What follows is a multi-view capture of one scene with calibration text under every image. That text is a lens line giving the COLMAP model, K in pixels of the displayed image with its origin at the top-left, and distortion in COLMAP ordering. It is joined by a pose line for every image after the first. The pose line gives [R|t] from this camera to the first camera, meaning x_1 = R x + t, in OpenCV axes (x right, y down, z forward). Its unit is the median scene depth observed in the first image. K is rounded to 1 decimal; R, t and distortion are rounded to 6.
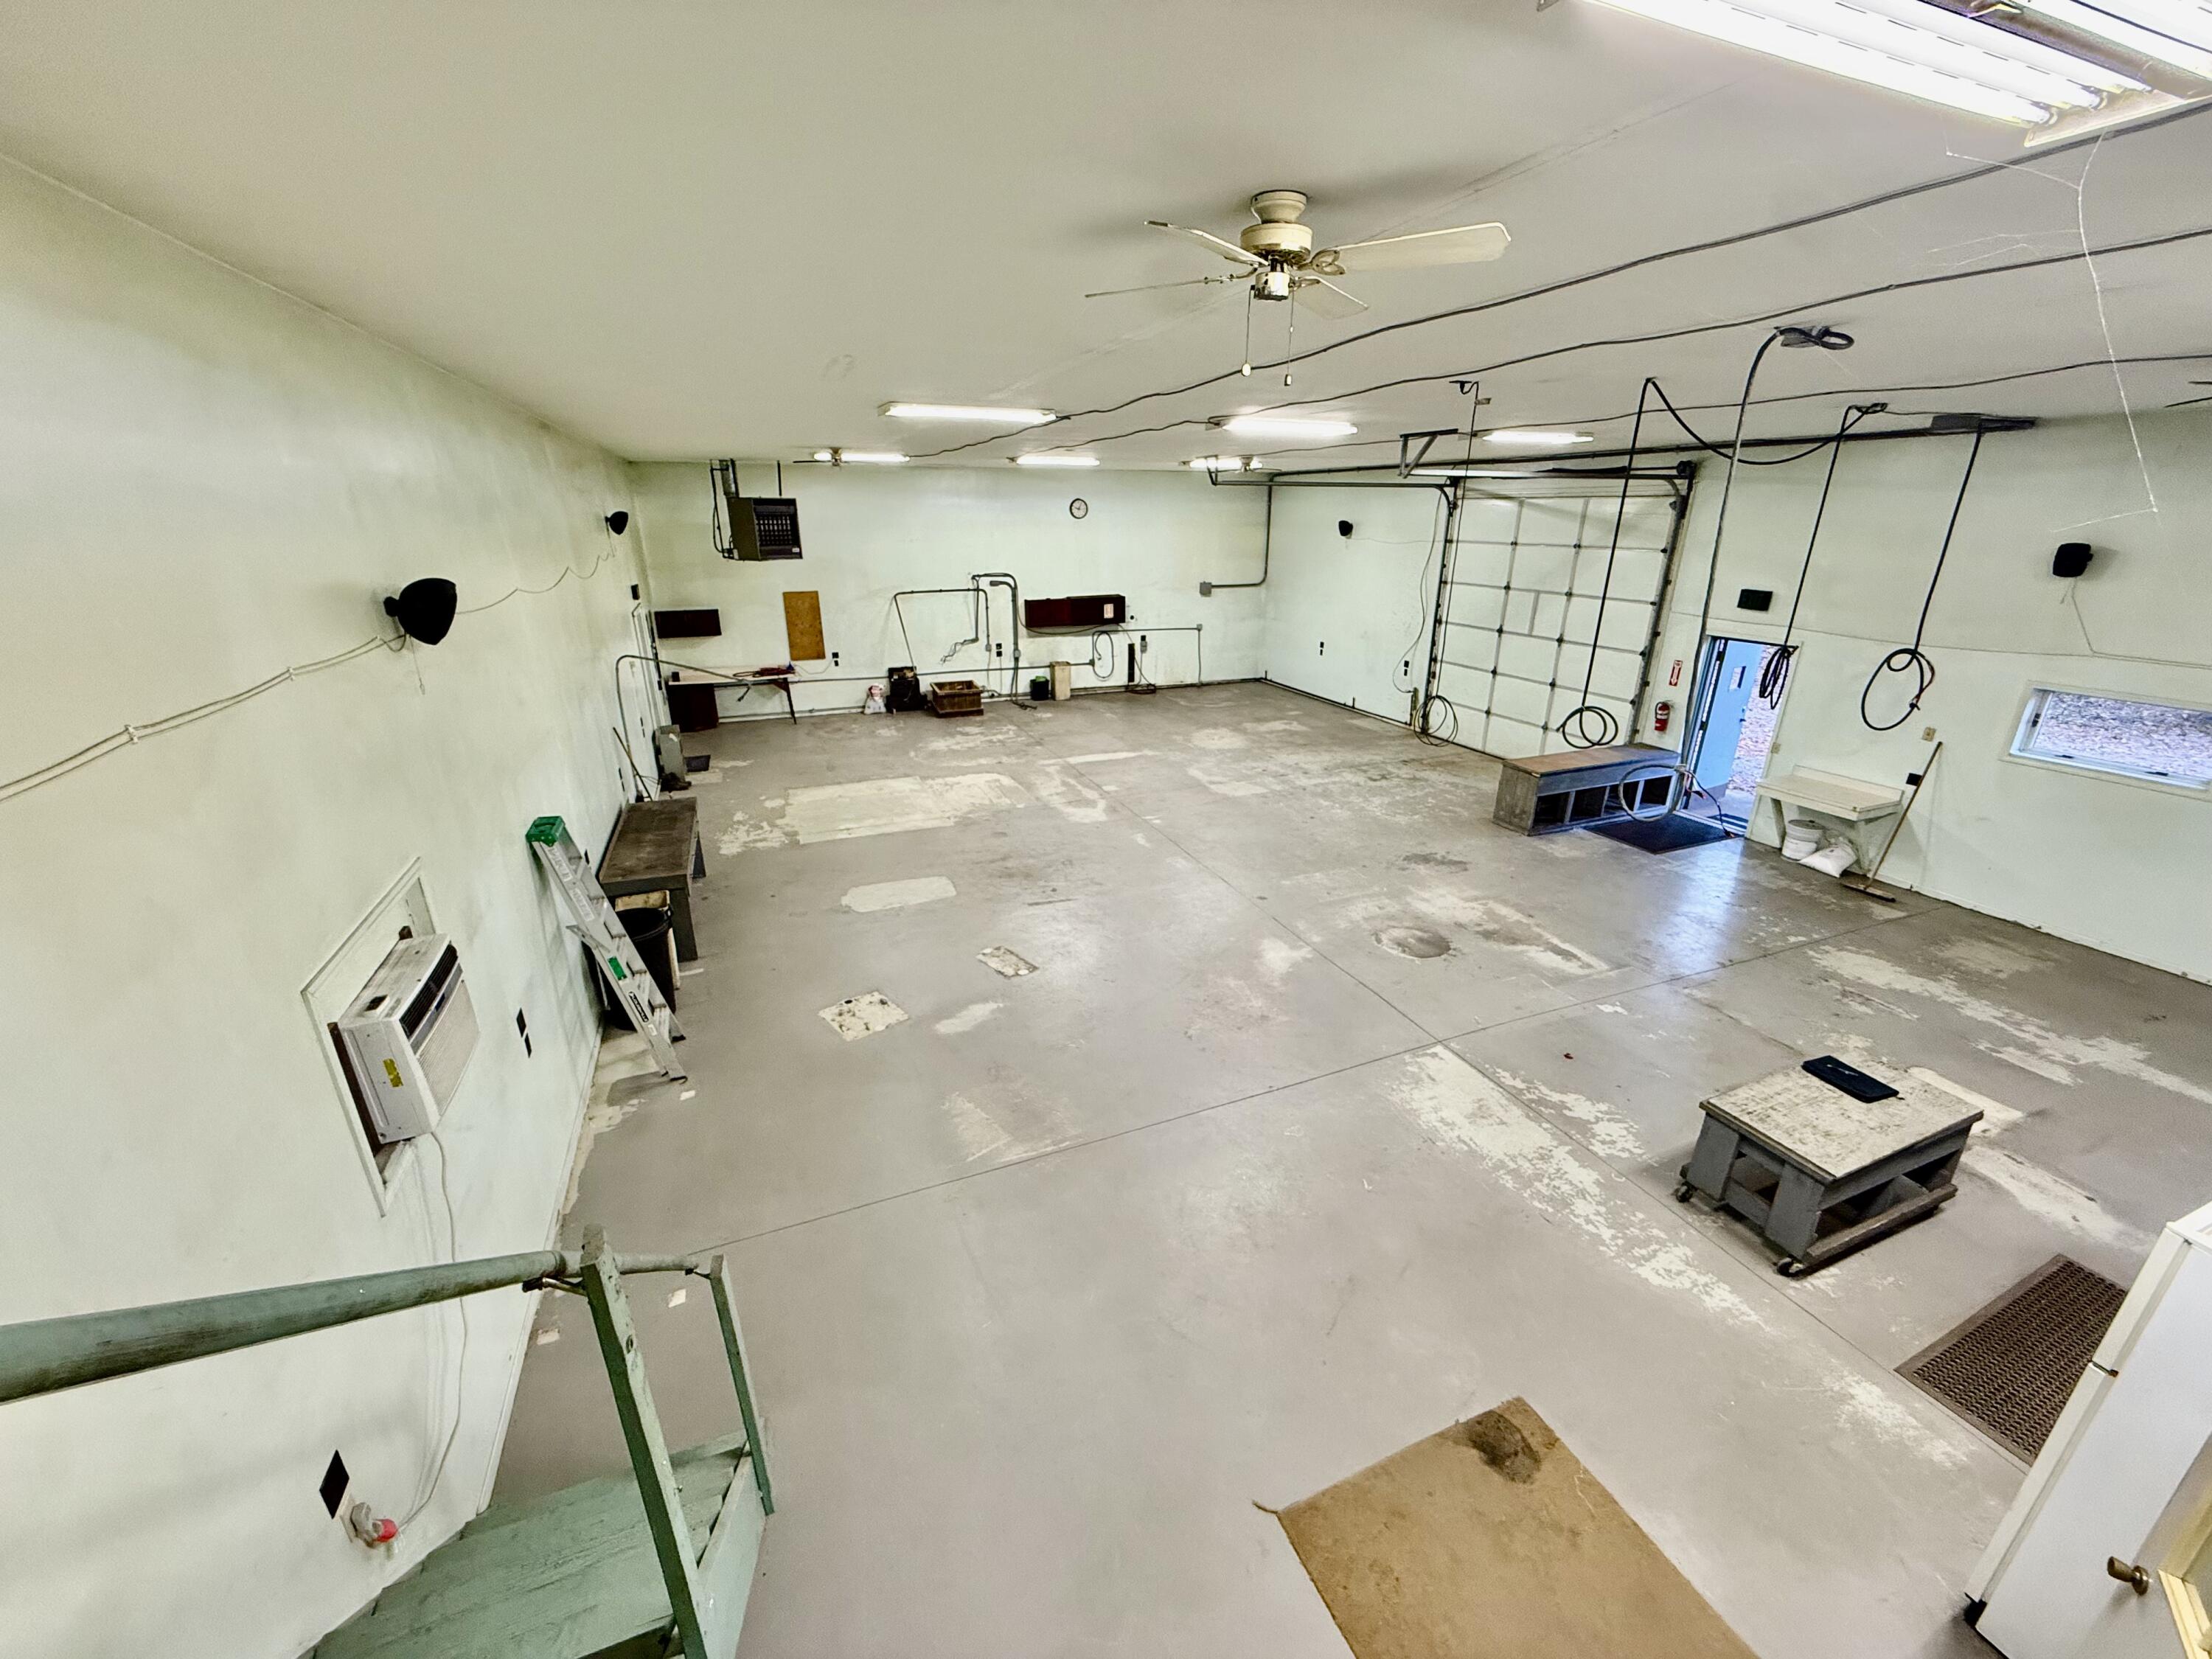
lens RADIAL K [[877.8, 0, 1107.3], [0, 877.8, 832.6], [0, 0, 1]] dist [-0.001735, 0.000038]
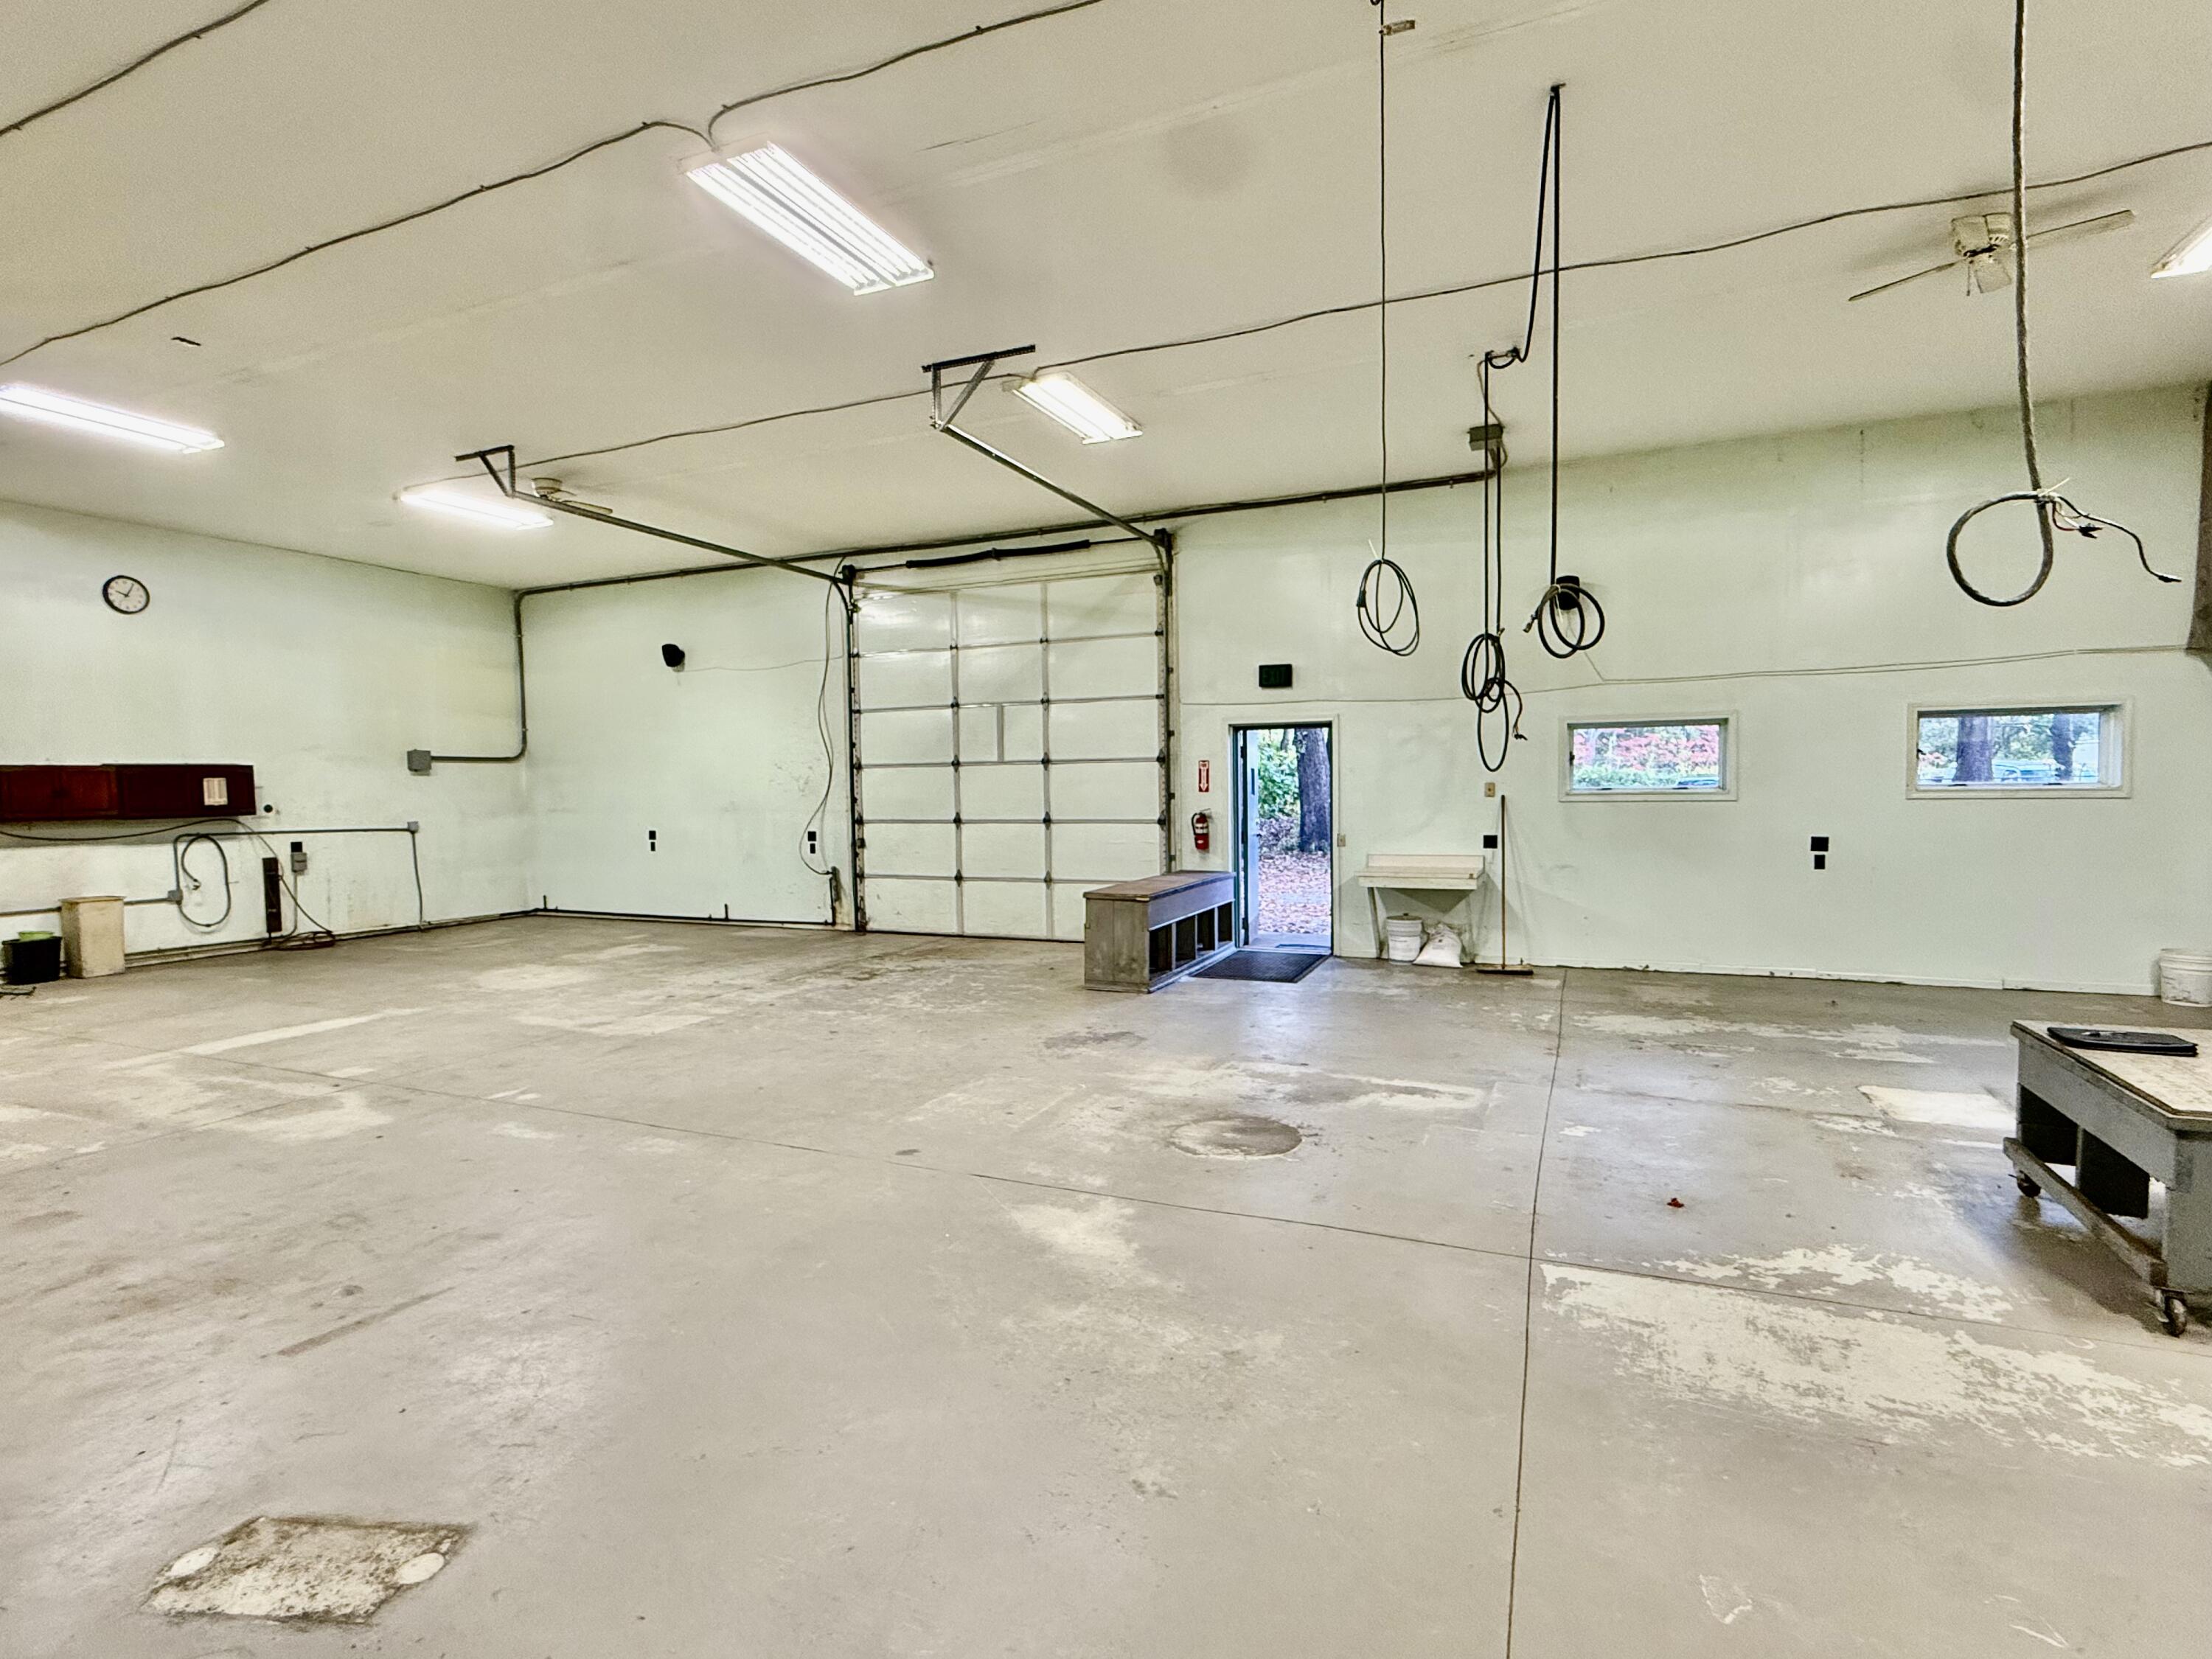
lens RADIAL K [[1091.7, 0, 1106.9], [0, 1091.7, 840.9], [0, 0, 1]] dist [-0.000236, -0.001647]
pose [[0.717855, -0.048062, 0.694531, -0.100900], [0.255100, 0.946388, -0.198176, 0.044791], [-0.647771, 0.319437, 0.691630, 0.362490]]
